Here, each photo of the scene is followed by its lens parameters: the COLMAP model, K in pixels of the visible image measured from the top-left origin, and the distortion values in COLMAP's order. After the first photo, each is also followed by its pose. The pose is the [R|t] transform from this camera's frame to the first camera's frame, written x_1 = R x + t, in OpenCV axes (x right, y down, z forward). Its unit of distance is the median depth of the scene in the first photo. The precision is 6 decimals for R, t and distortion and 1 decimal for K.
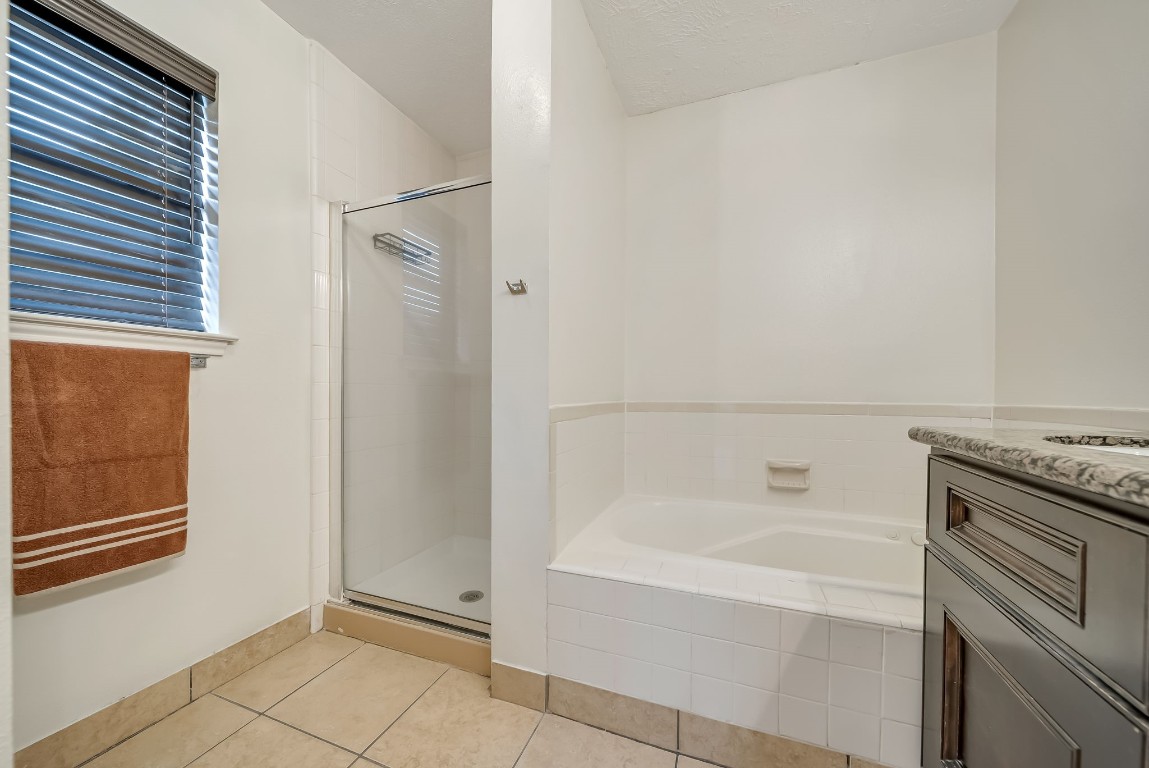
lens RADIAL K [[412.5, 0, 583.1], [0, 412.5, 399.0], [0, 0, 1]] dist [-0.001872, 0.000369]
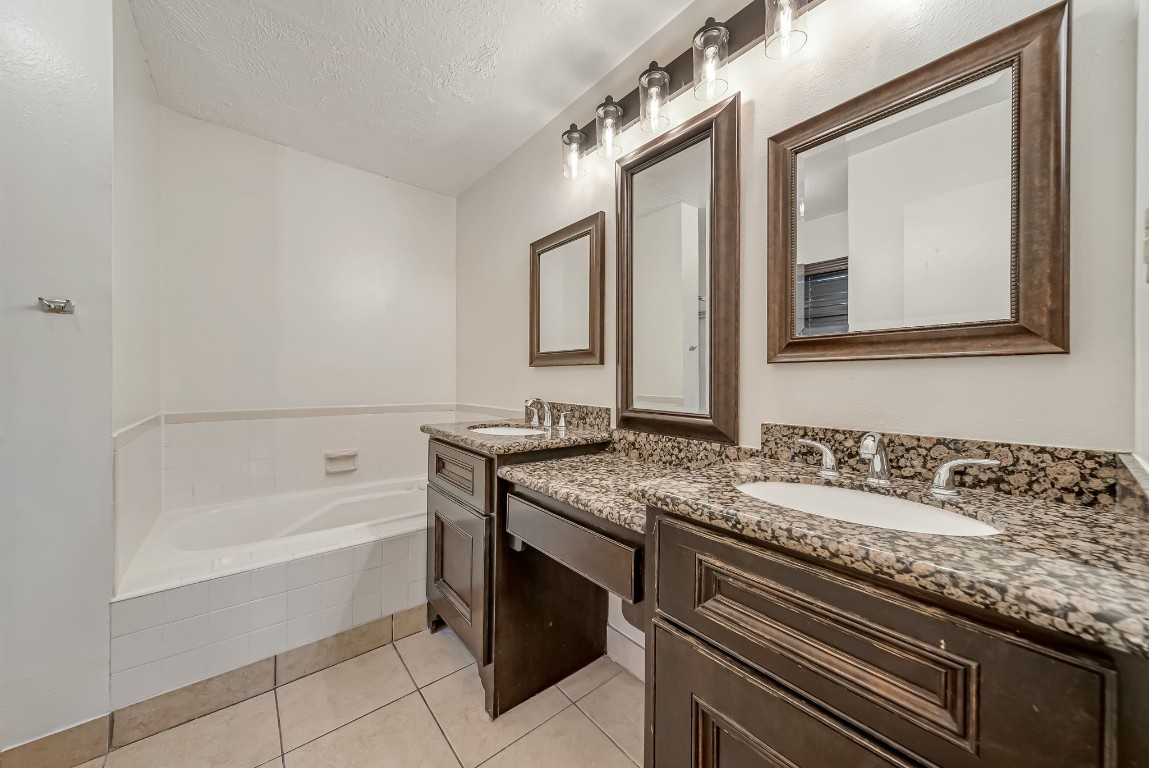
lens RADIAL K [[412.5, 0, 576.6], [0, 412.5, 379.0], [0, 0, 1]] dist [-0.001872, 0.000369]
pose [[0.491264, -0.005449, 0.870993, -0.437108], [0.002393, 0.999985, 0.004906, -0.131159], [-0.871007, -0.000326, 0.491270, -0.483290]]
